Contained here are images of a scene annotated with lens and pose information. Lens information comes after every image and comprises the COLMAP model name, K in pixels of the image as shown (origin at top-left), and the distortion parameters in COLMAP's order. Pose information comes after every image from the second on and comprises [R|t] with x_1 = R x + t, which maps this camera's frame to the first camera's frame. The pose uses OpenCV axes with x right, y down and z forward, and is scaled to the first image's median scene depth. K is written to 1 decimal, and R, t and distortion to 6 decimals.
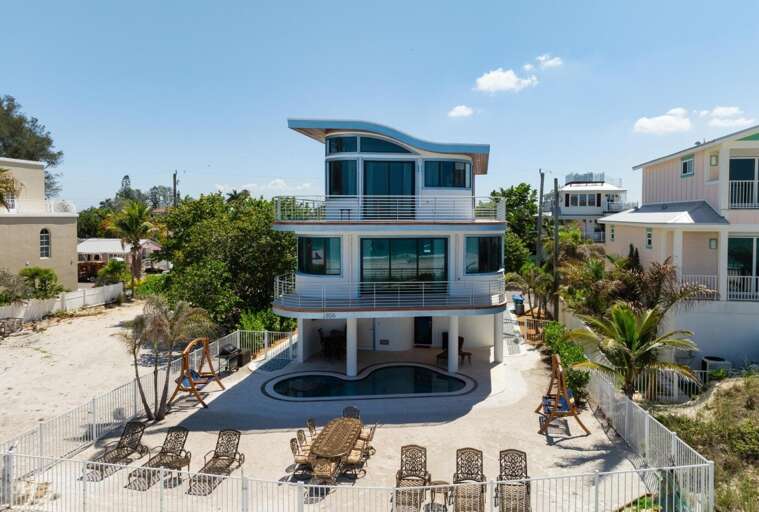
lens RADIAL K [[543.3, 0, 379.4], [0, 543.3, 234.8], [0, 0, 1]] dist [0.000901, 0.002785]
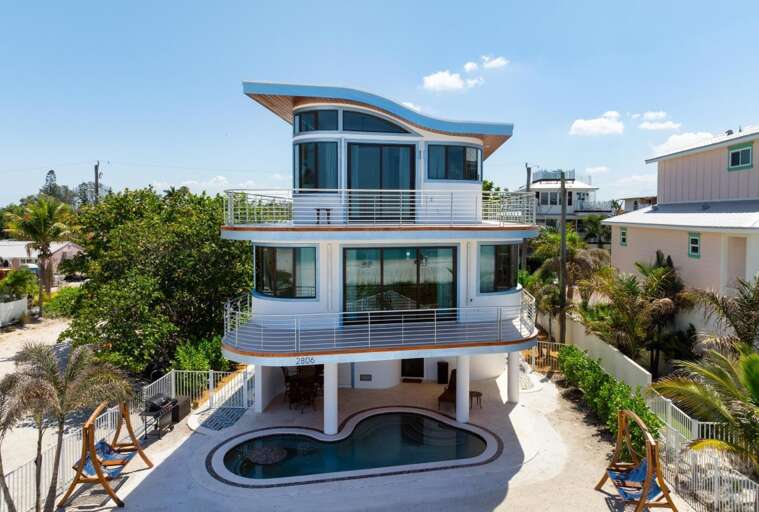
lens RADIAL K [[543.3, 0, 379.4], [0, 543.3, 234.8], [0, 0, 1]] dist [0.000901, 0.002785]
pose [[0.994811, -0.003026, 0.101696, -0.054501], [0.002713, 0.999991, 0.003221, -0.012196], [-0.101705, -0.002928, 0.994810, 0.234436]]
